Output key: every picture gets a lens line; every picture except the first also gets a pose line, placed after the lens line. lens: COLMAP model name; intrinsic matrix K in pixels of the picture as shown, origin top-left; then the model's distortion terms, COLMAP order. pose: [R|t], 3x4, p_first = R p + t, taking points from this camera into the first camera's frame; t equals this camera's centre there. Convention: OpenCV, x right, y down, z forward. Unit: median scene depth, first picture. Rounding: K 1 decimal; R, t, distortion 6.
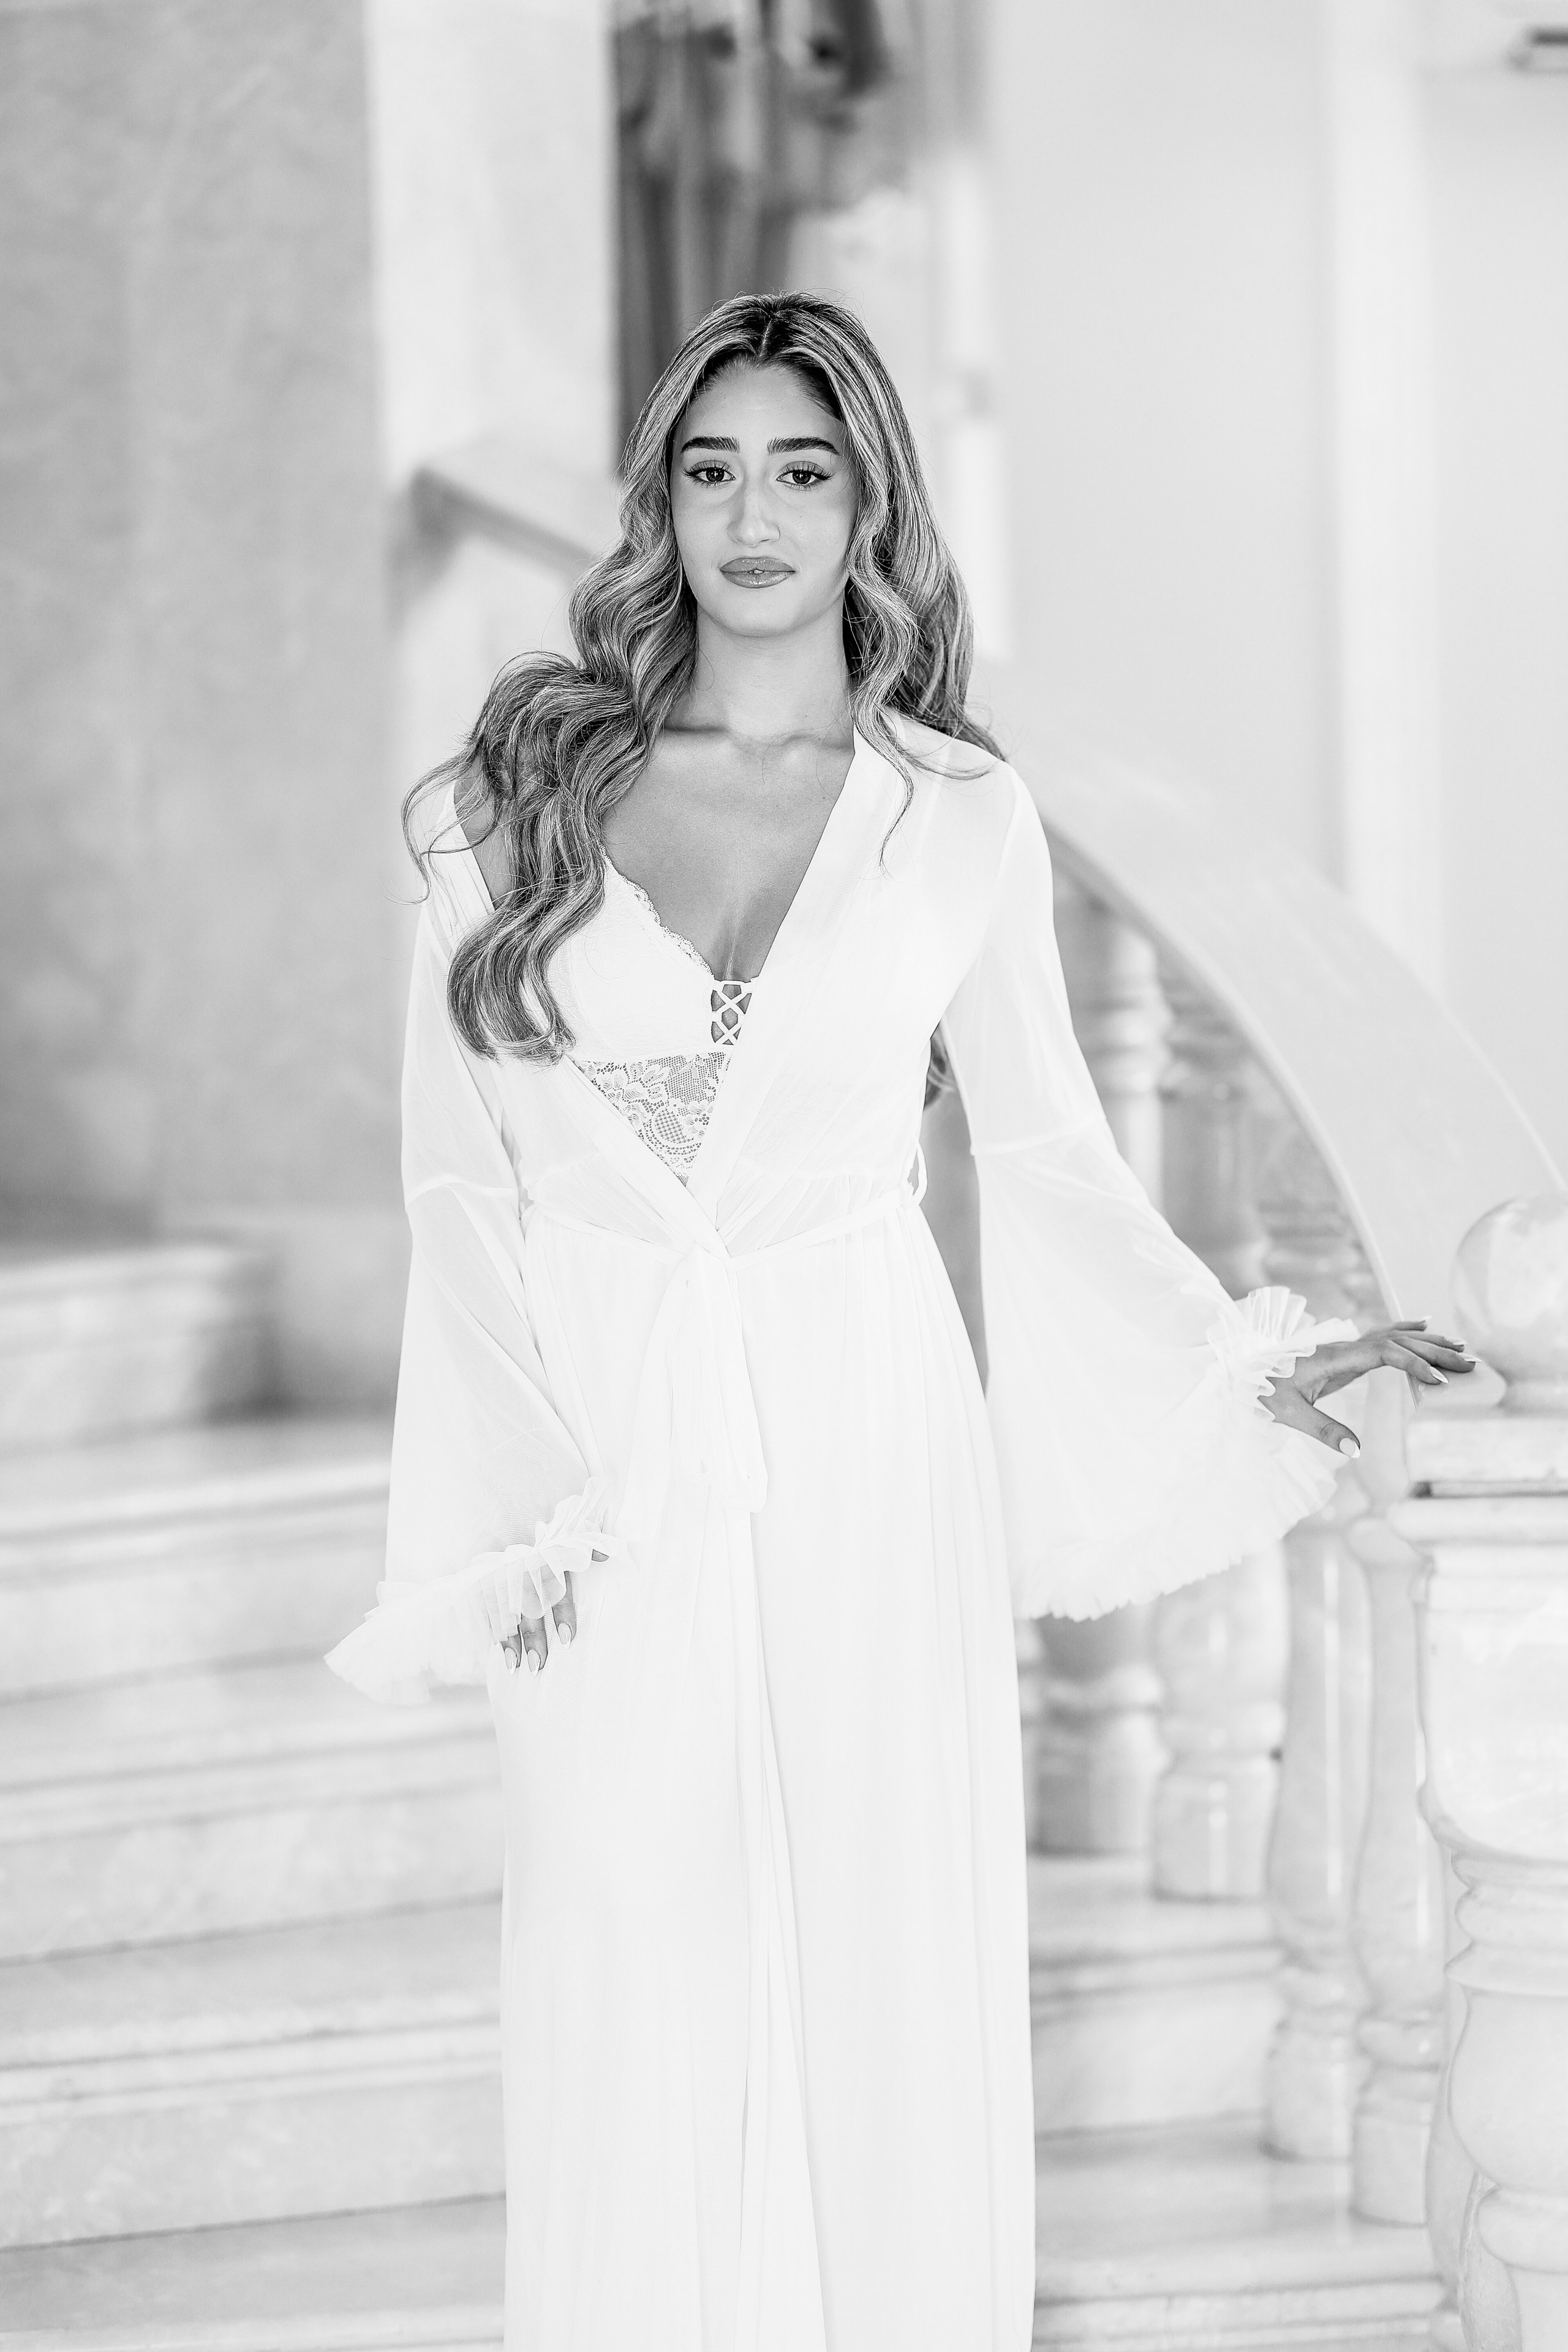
lens RADIAL K [[5743.8, 0, 772.8], [0, 5743.8, 1160.6], [0, 0, 1]] dist [0.054494, -0.508982]
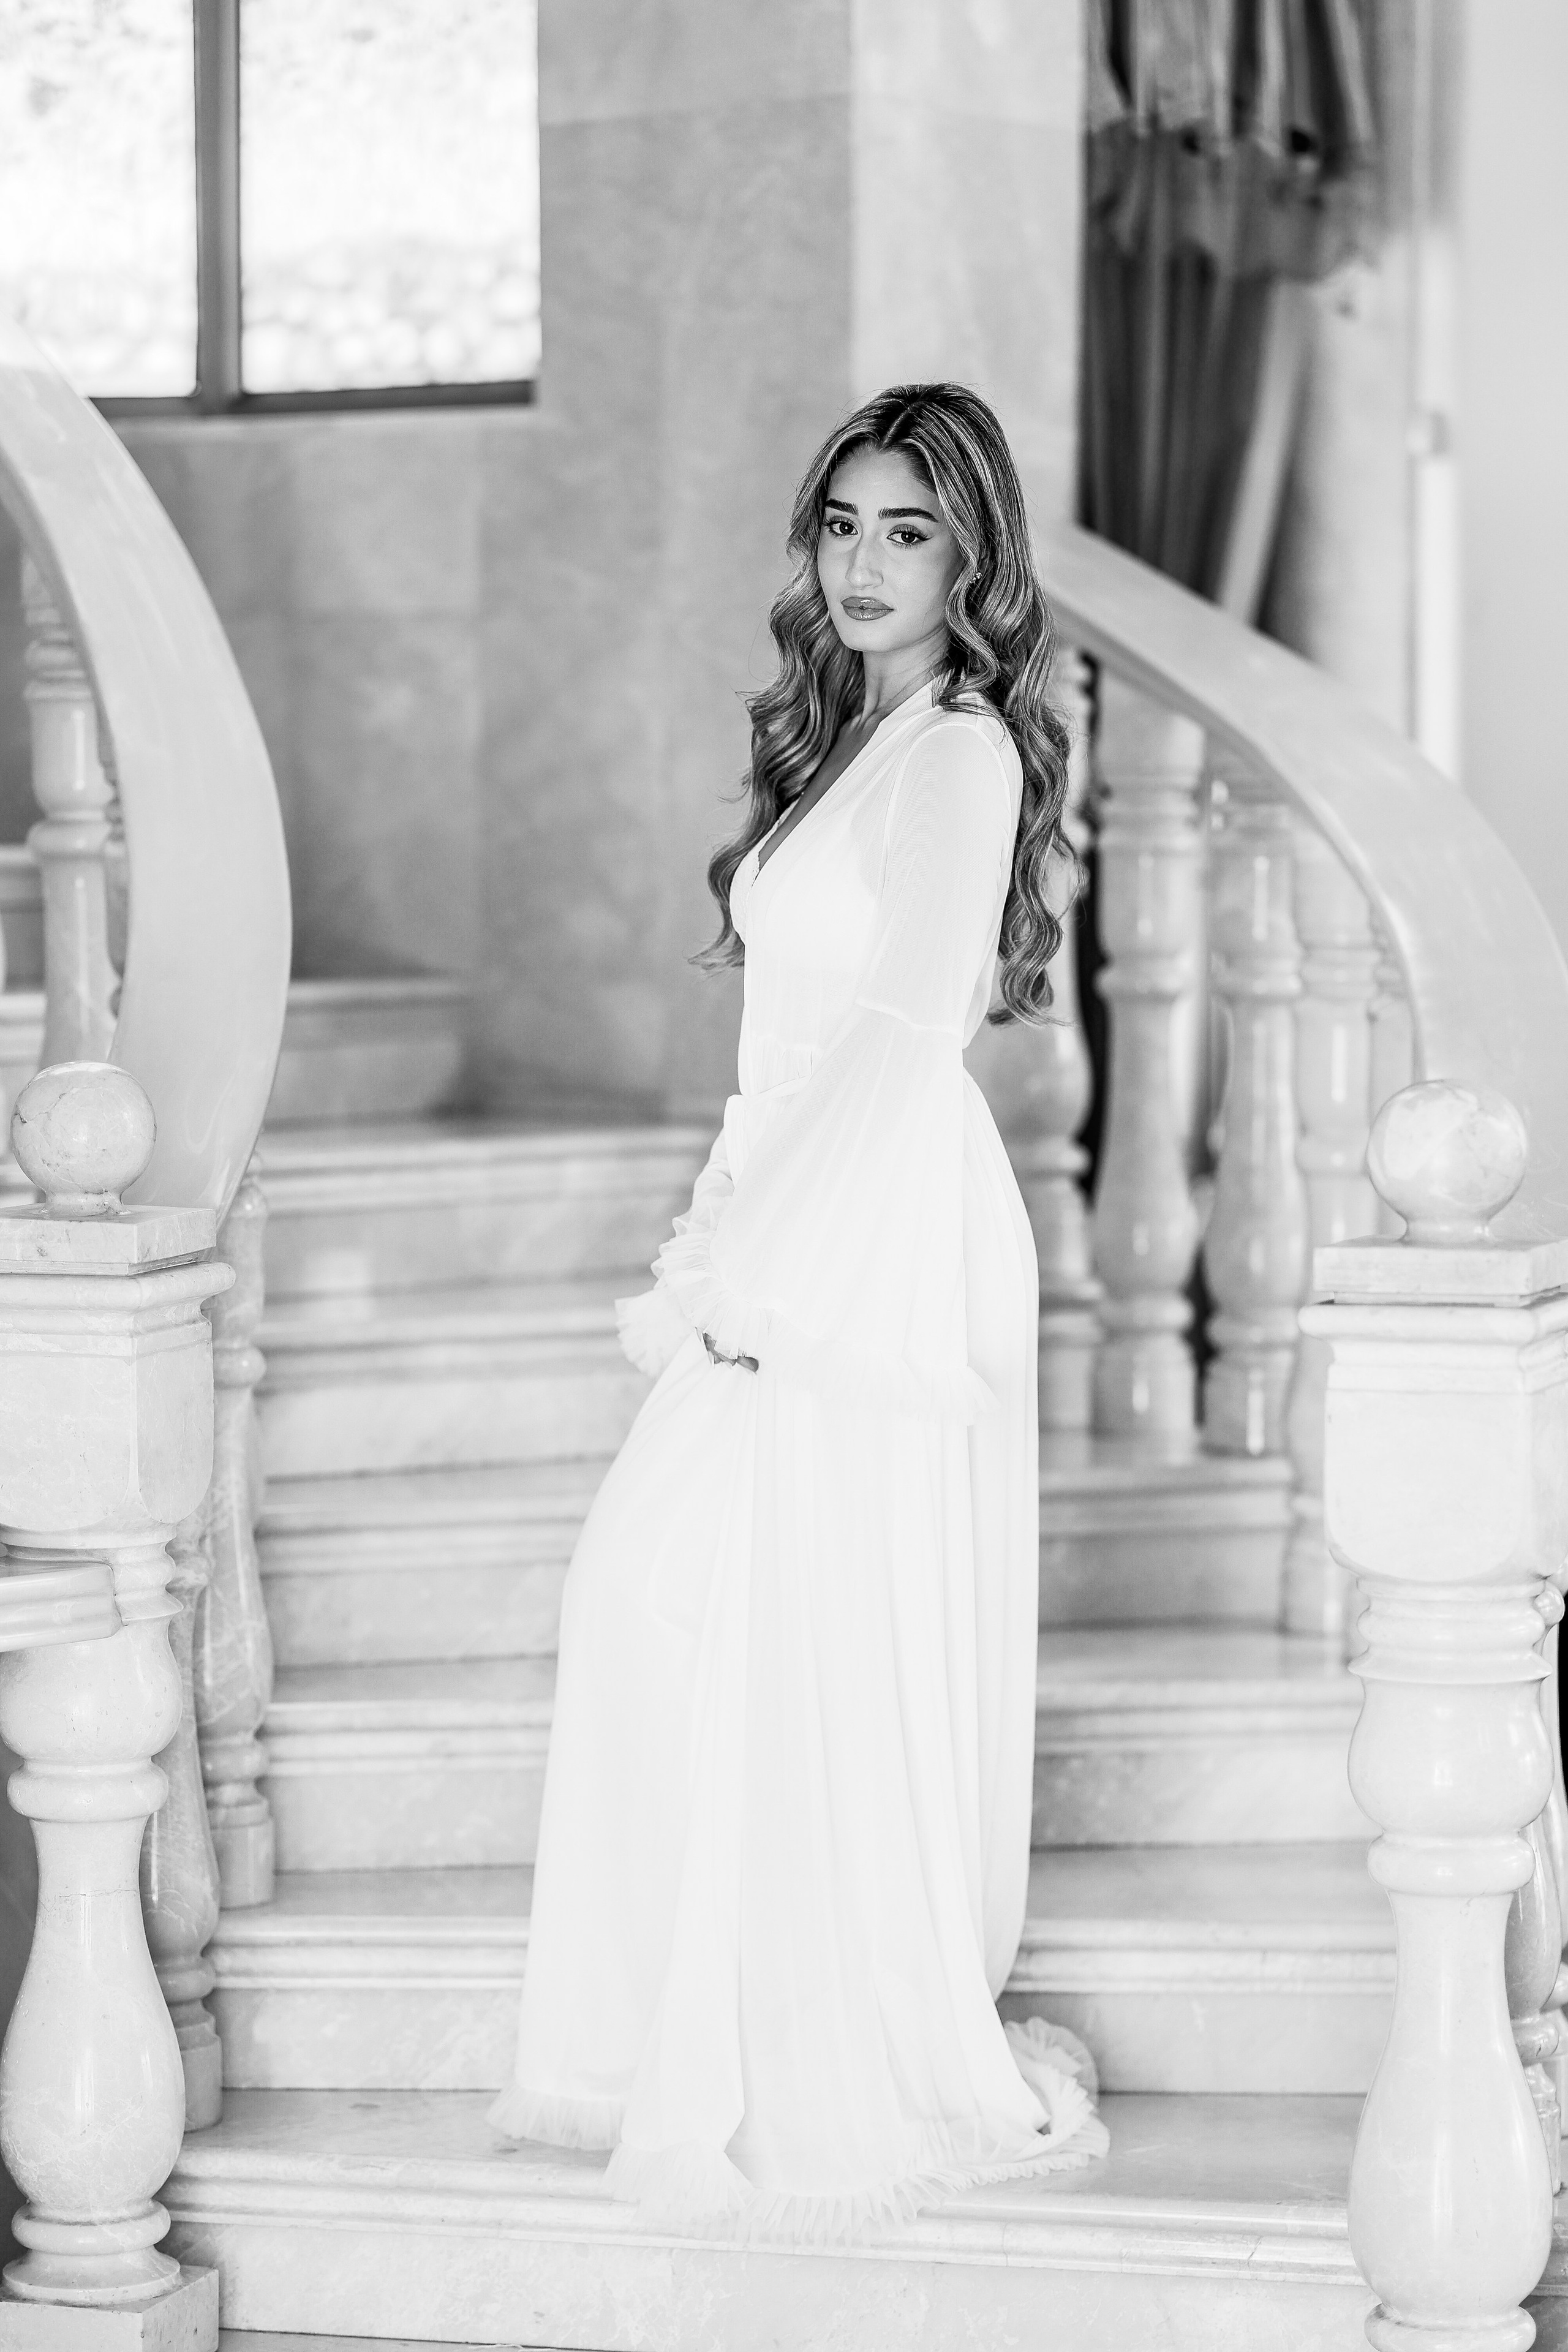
lens RADIAL K [[5714.9, 0, 827.6], [0, 5714.9, 1176.6], [0, 0, 1]] dist [0.044358, 0.032254]
pose [[0.984534, 0.036313, -0.171387, 0.179976], [-0.035135, 0.999334, 0.009902, 0.015972], [0.171633, -0.003727, 0.985154, -0.259857]]
